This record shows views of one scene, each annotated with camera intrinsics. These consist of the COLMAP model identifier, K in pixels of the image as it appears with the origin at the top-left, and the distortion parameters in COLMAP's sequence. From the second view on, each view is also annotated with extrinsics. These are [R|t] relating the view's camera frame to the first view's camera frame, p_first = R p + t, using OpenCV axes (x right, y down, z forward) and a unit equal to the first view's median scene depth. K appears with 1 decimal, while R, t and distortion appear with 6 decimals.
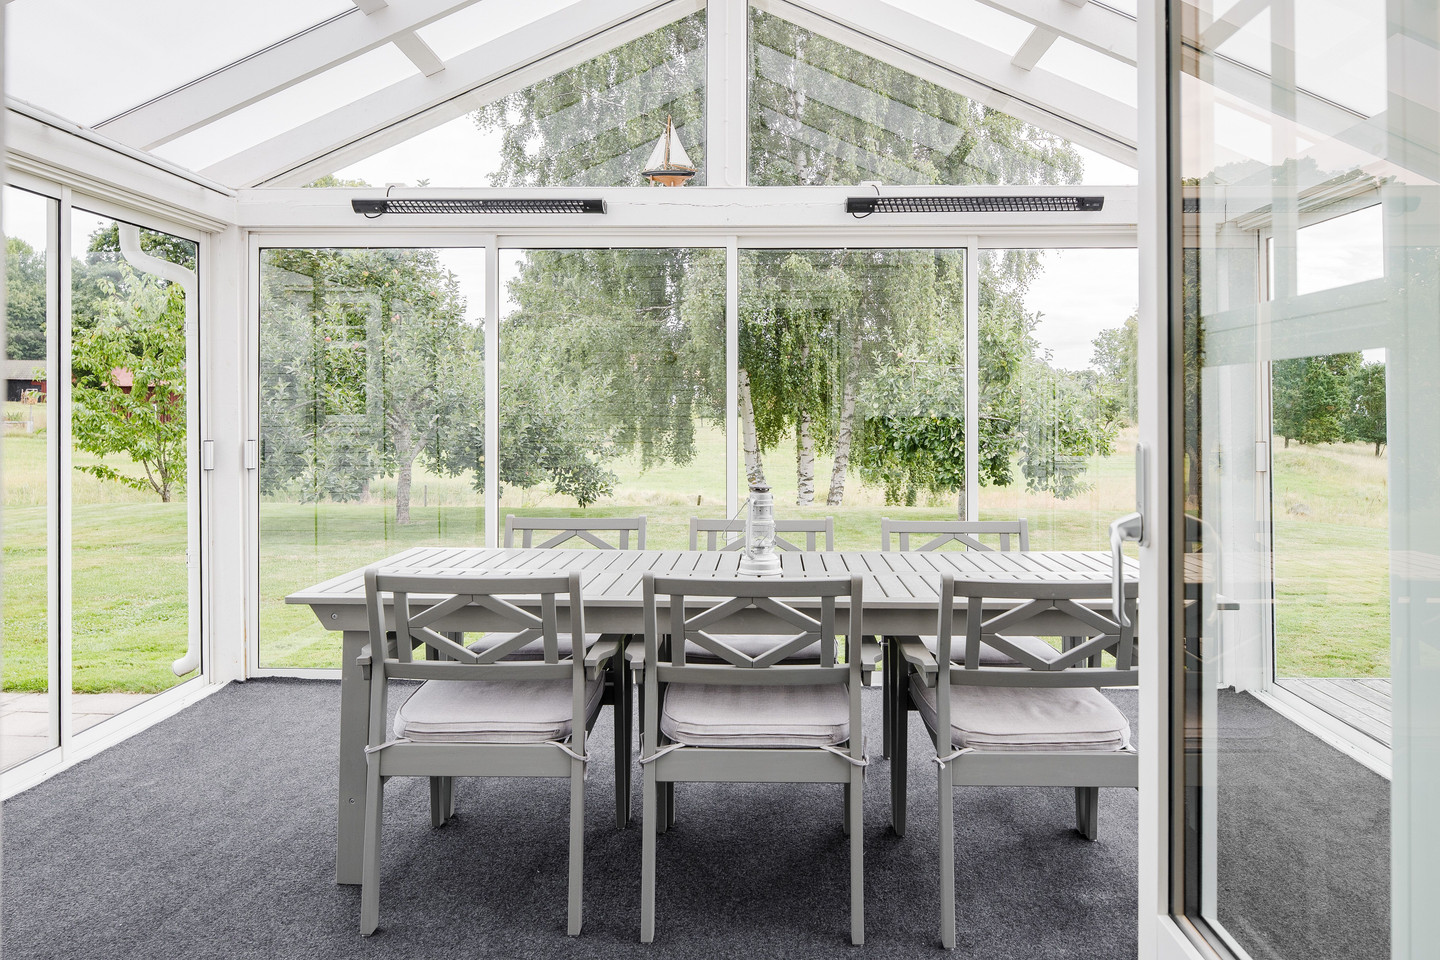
lens RADIAL K [[975.0, 0, 729.0], [0, 975.0, 406.2], [0, 0, 1]] dist [-0.003812, 0.004499]
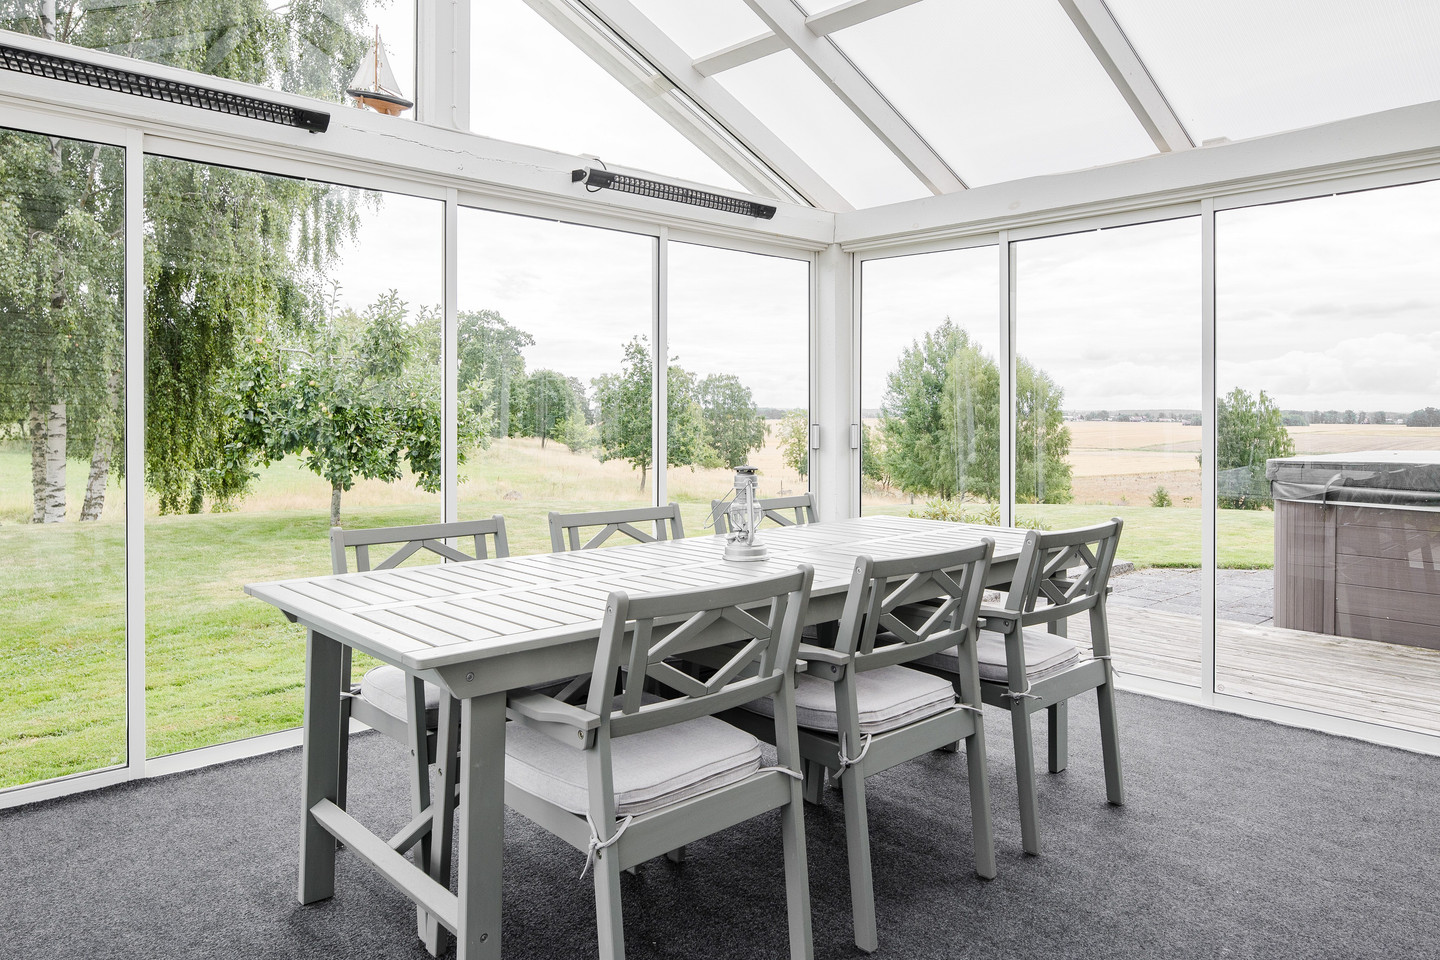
lens RADIAL K [[975.0, 0, 695.0], [0, 975.0, 430.9], [0, 0, 1]] dist [-0.003812, 0.004499]
pose [[0.721861, -0.011458, 0.691943, -0.169164], [-0.006902, 0.999694, 0.023755, 0.006103], [-0.692003, -0.021924, 0.721561, 0.090356]]
